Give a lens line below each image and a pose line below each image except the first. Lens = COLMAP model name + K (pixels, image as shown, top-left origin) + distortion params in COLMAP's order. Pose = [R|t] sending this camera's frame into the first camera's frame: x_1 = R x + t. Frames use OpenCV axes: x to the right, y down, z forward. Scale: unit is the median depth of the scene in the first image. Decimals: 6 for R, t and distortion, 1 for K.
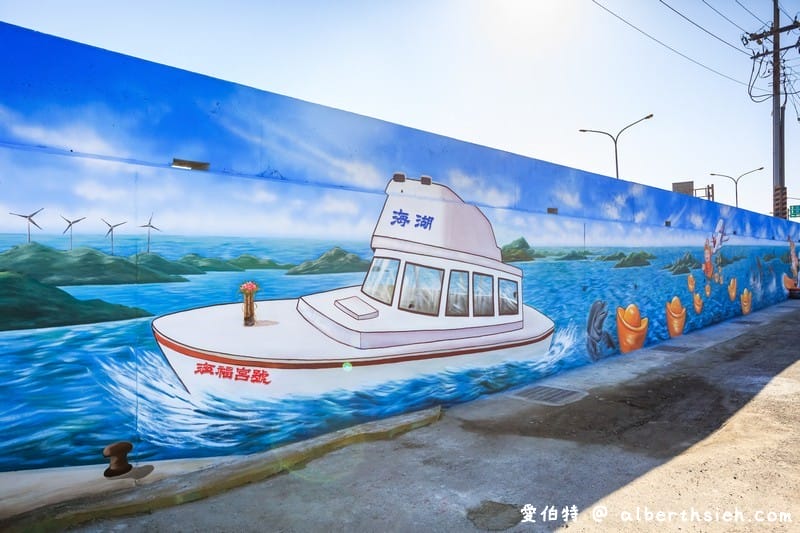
lens RADIAL K [[556.8, 0, 400.0], [0, 556.8, 266.5], [0, 0, 1]] dist [-0.000252, -0.001703]
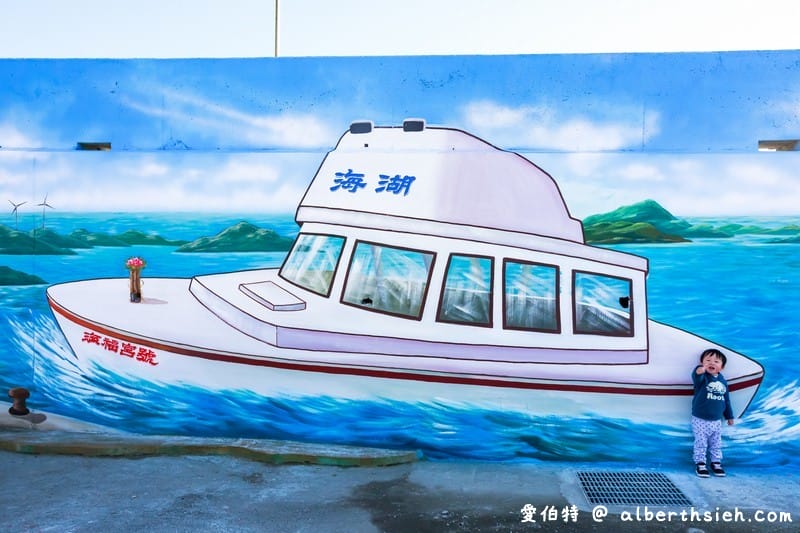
lens RADIAL K [[593.7, 0, 400.0], [0, 593.7, 266.5], [0, 0, 1]] dist [0.000214, 0.007319]
pose [[0.633595, 0.020717, -0.773388, 0.707796], [-0.023372, 0.999698, 0.007632, 0.020613], [0.773312, 0.013240, 0.633887, 0.588483]]
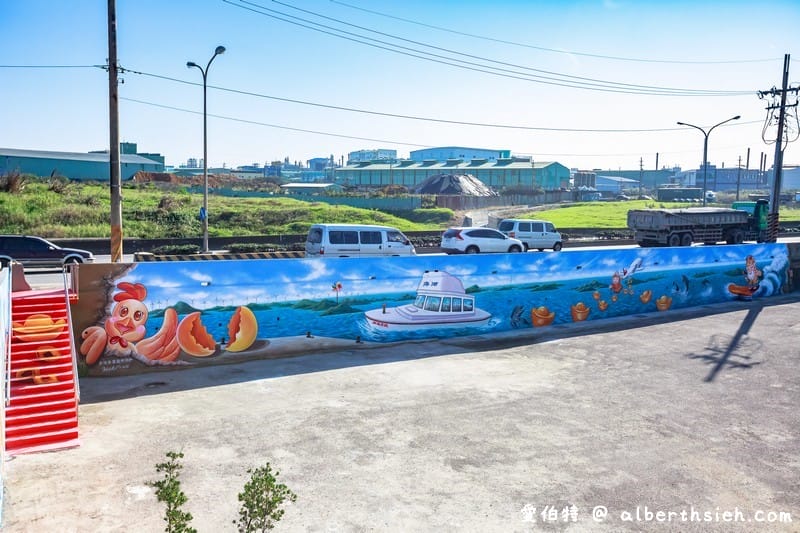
lens RADIAL K [[734.1, 0, 400.0], [0, 734.1, 266.5], [0, 0, 1]] dist [0.008936, 0.005033]
pose [[0.972416, 0.063749, -0.224372, 0.929793], [-0.037900, 0.992327, 0.117687, -0.783737], [0.230153, -0.105937, 0.967371, -3.738441]]
